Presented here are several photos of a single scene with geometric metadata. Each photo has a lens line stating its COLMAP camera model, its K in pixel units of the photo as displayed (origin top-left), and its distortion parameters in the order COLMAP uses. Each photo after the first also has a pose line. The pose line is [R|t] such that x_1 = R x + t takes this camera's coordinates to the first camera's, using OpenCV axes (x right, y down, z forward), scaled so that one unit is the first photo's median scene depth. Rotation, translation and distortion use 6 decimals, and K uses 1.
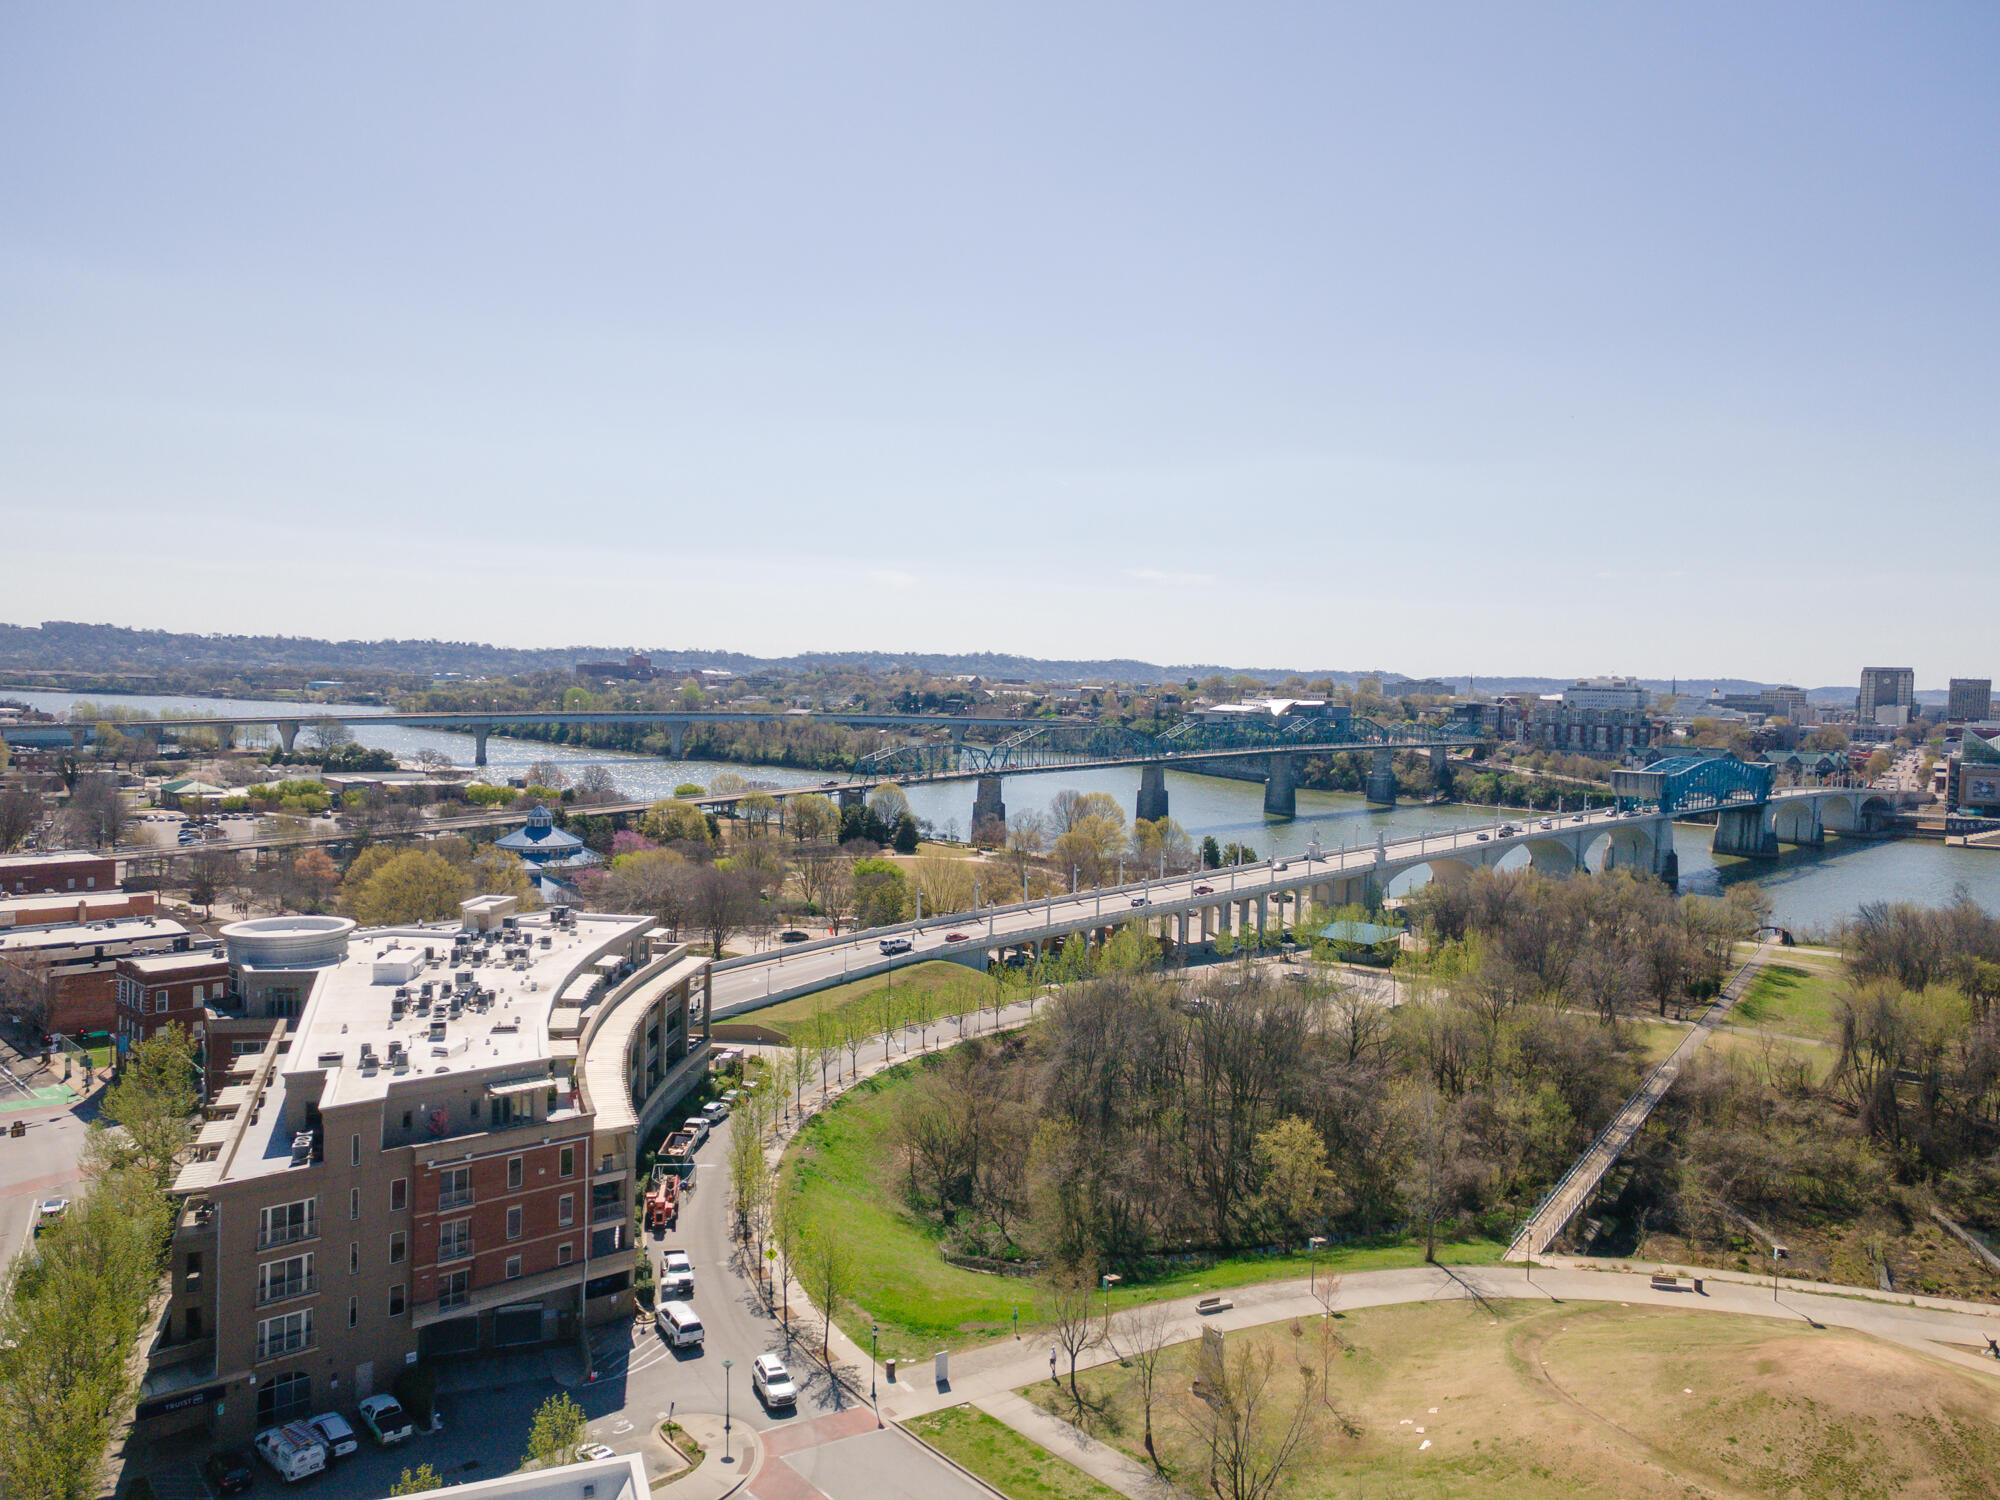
lens RADIAL K [[1479.2, 0, 1005.8], [0, 1479.2, 764.4], [0, 0, 1]] dist [0.031865, 0.042764]
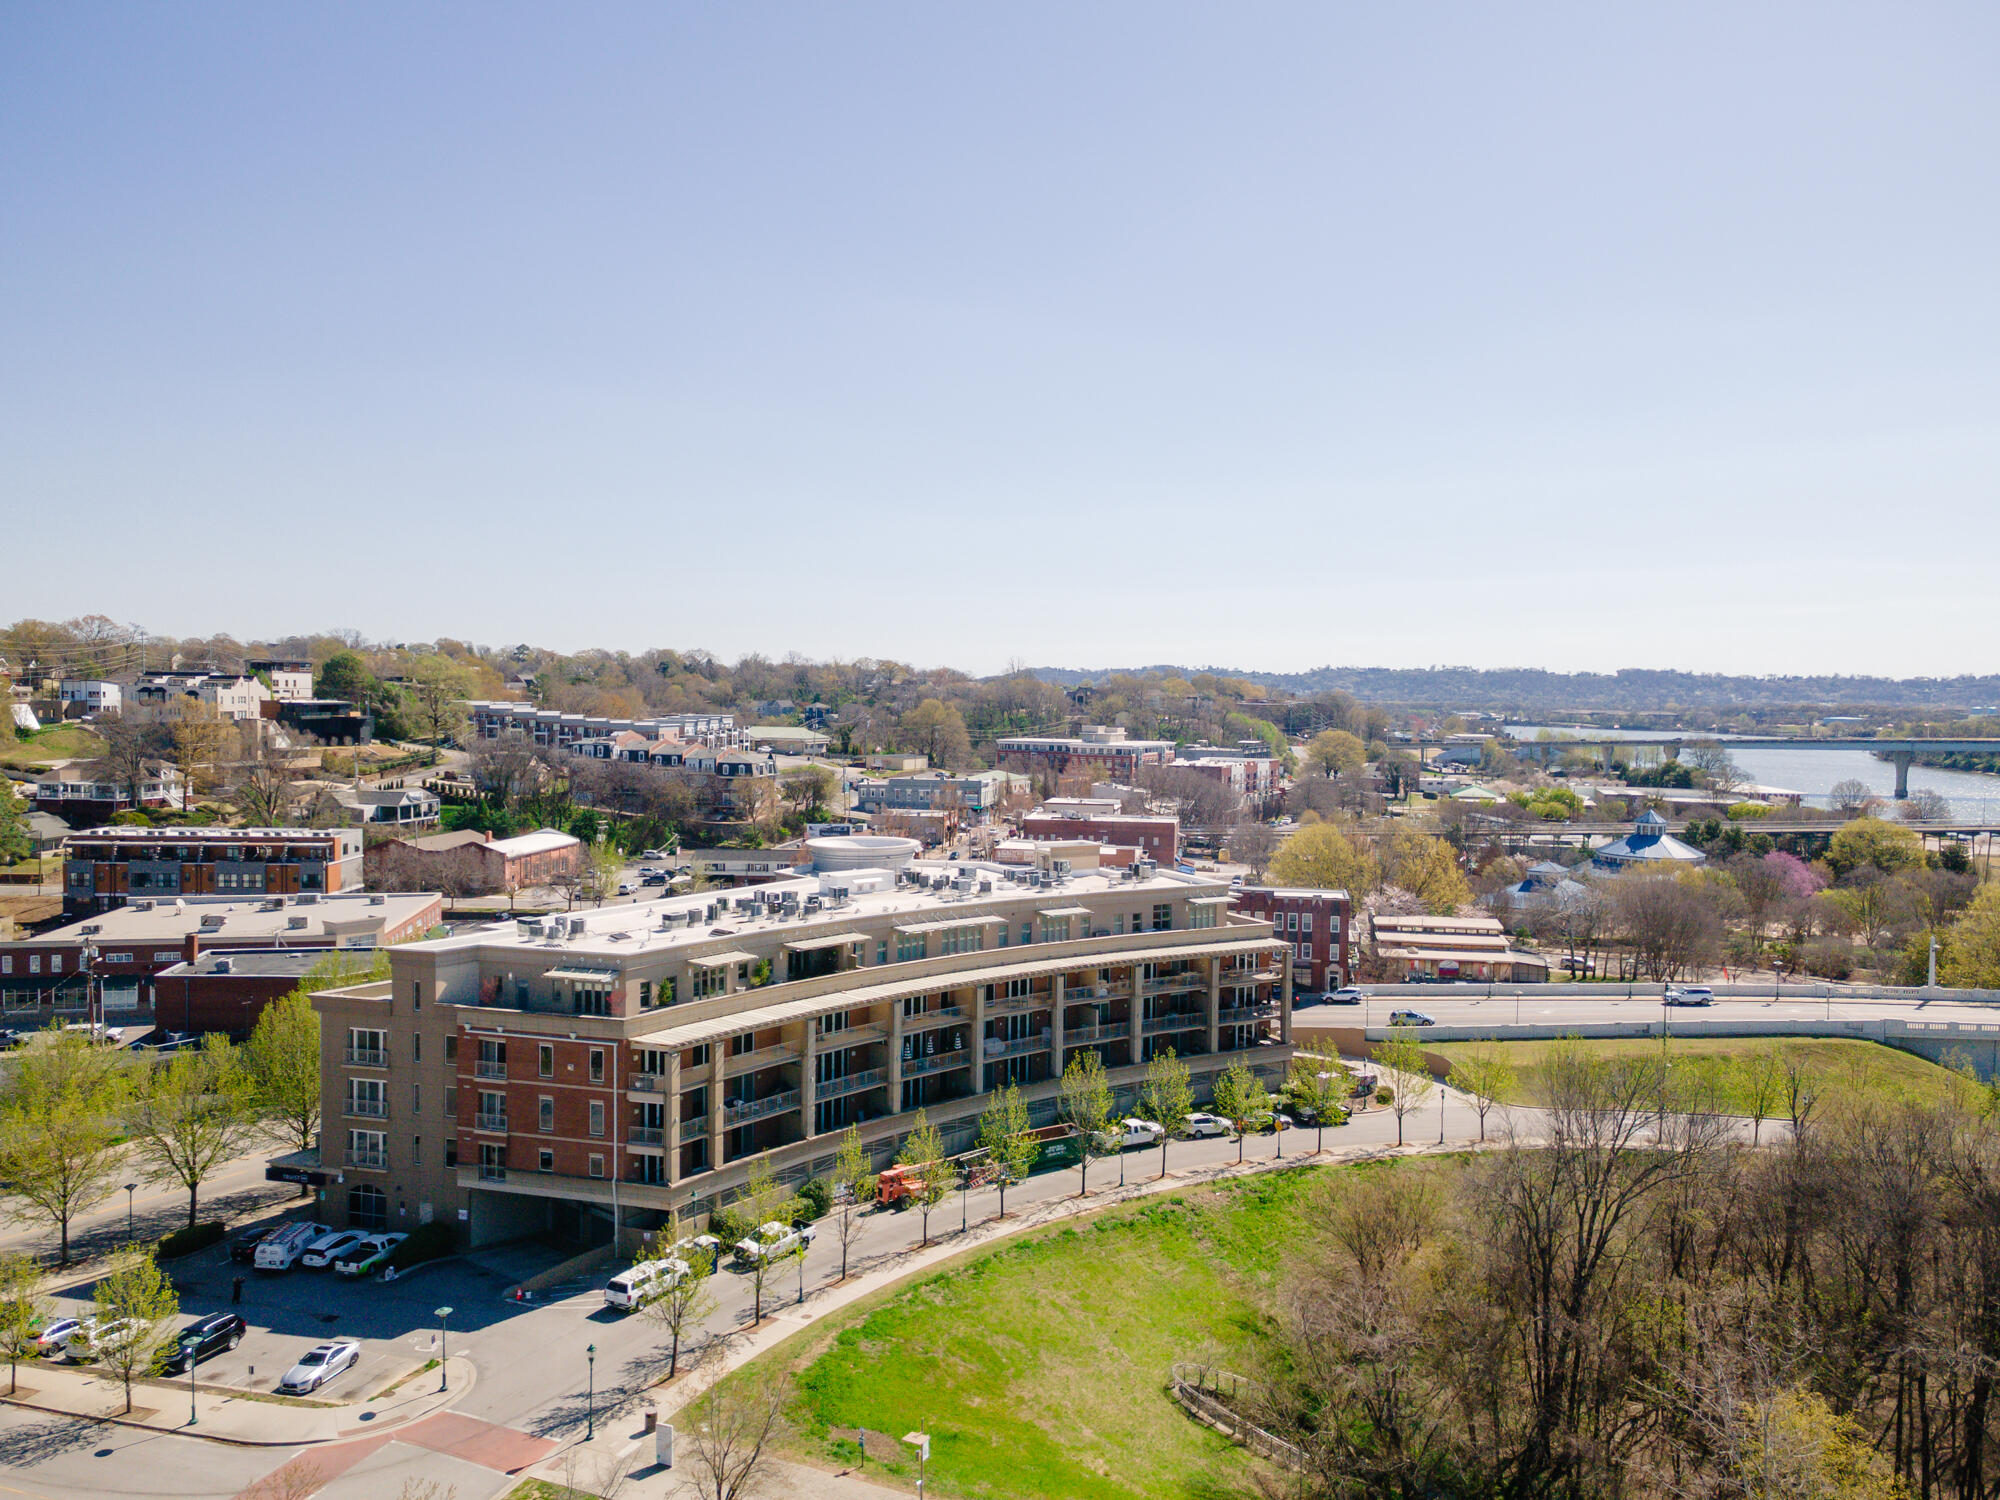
lens RADIAL K [[1479.2, 0, 1001.4], [0, 1479.2, 752.9], [0, 0, 1]] dist [0.031865, 0.042764]
pose [[0.562382, 0.017931, -0.826683, 0.061252], [-0.048719, 0.998747, -0.011479, 0.007119], [0.825441, 0.046731, 0.562551, 0.068010]]
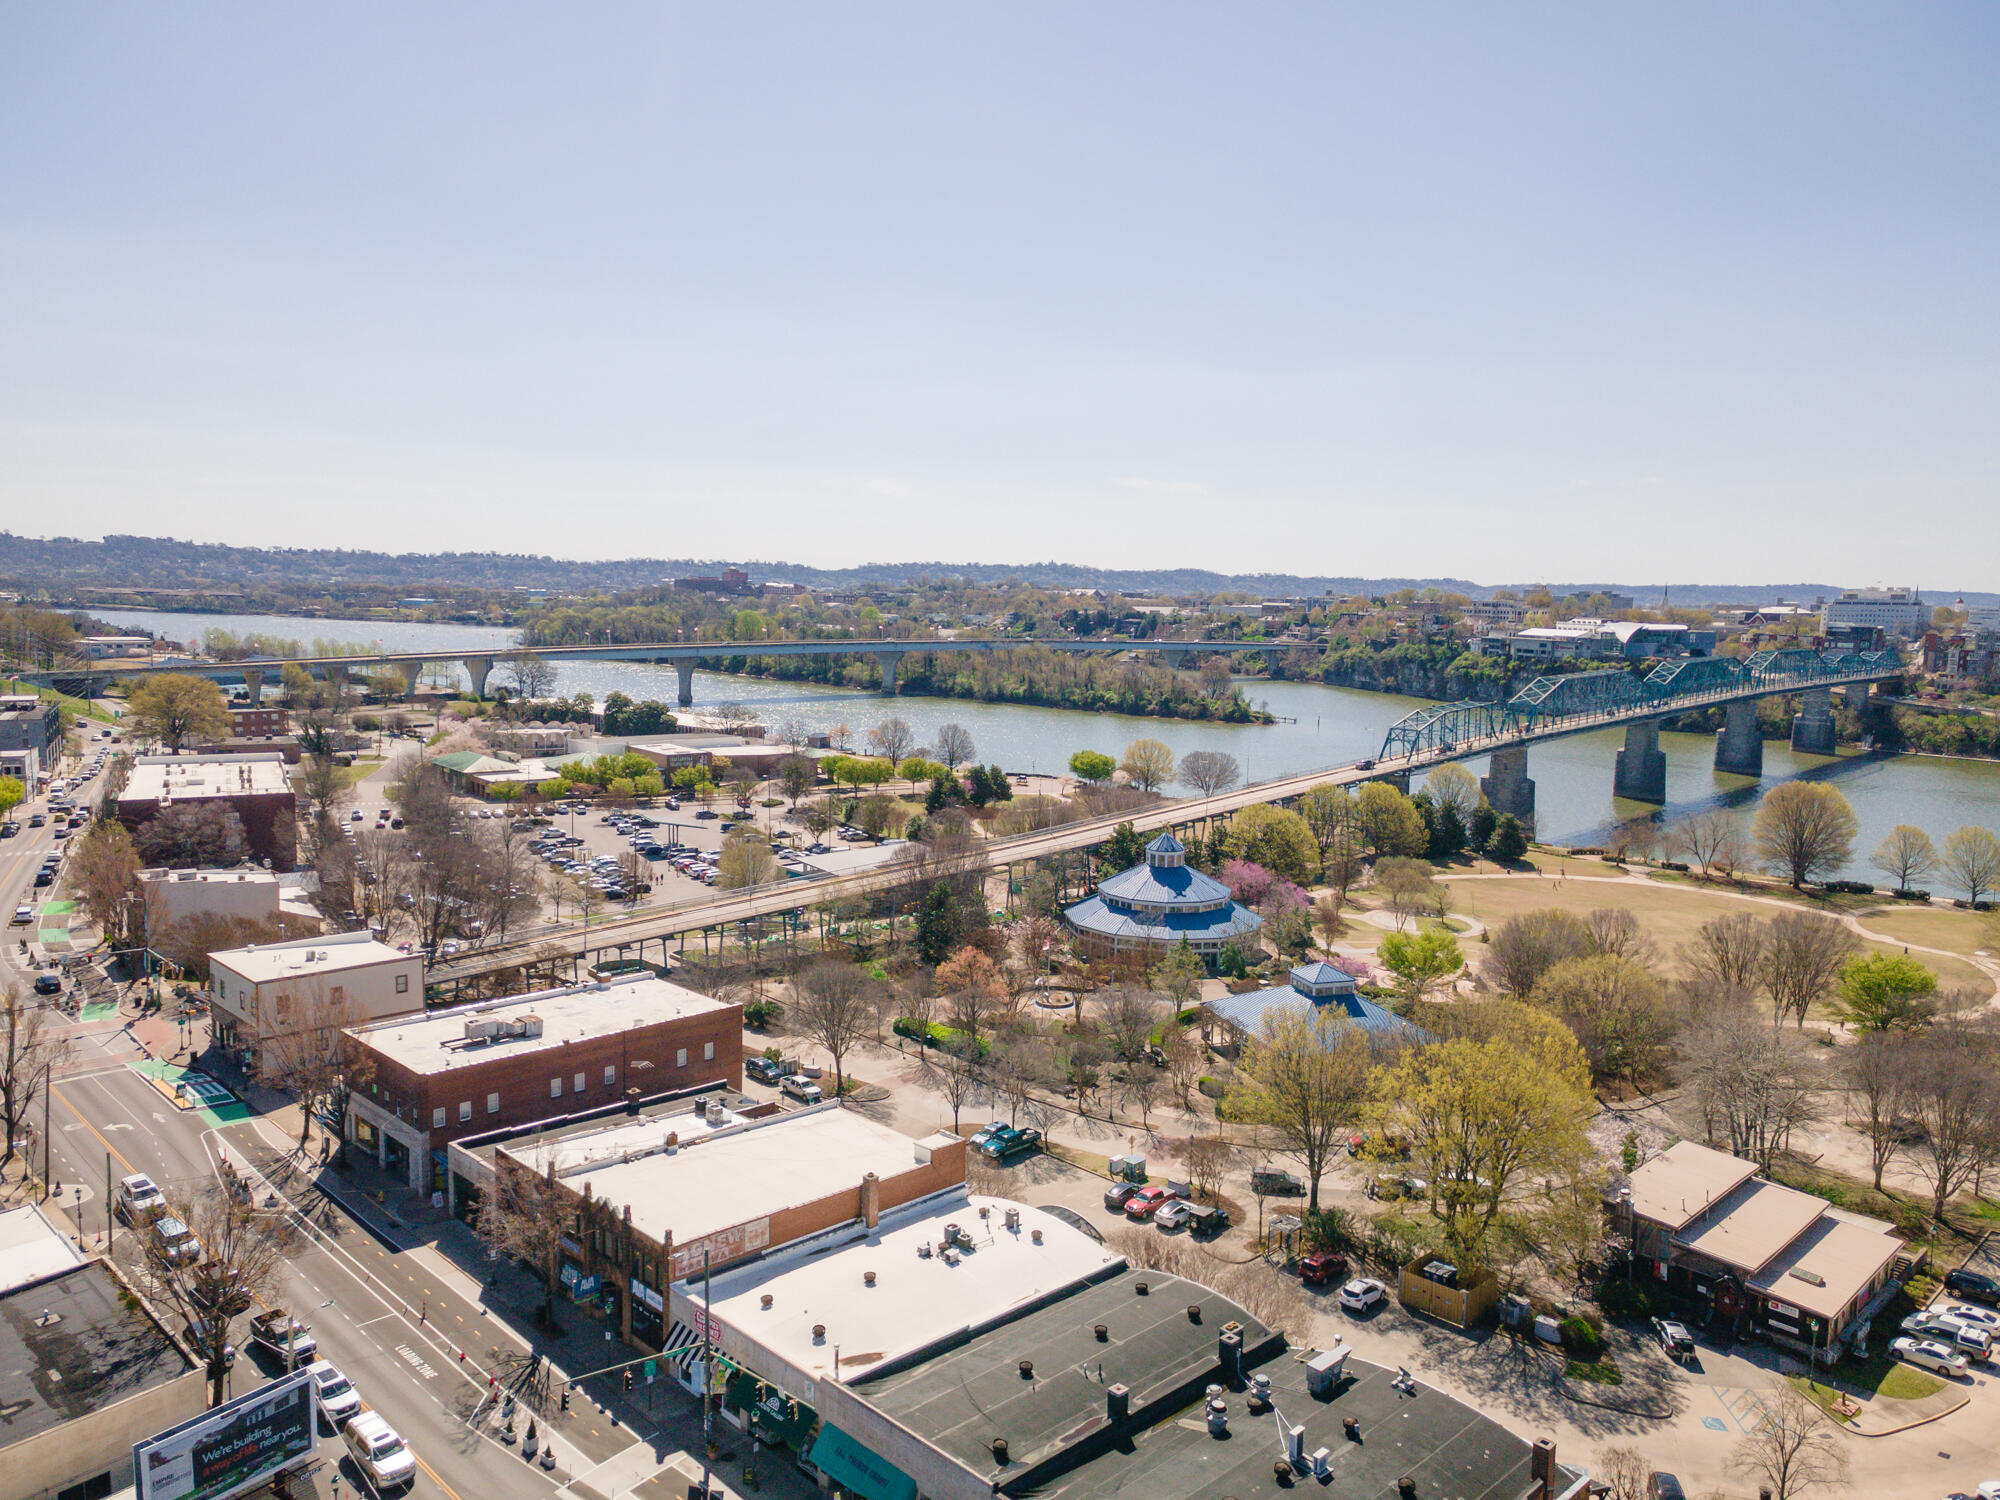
lens RADIAL K [[1479.2, 0, 1003.6], [0, 1479.2, 764.2], [0, 0, 1]] dist [0.031865, 0.042764]
pose [[0.999654, -0.002093, -0.026215, -0.121811], [0.003678, 0.998158, 0.060560, -0.013829], [0.026040, -0.060635, 0.997820, 0.118756]]
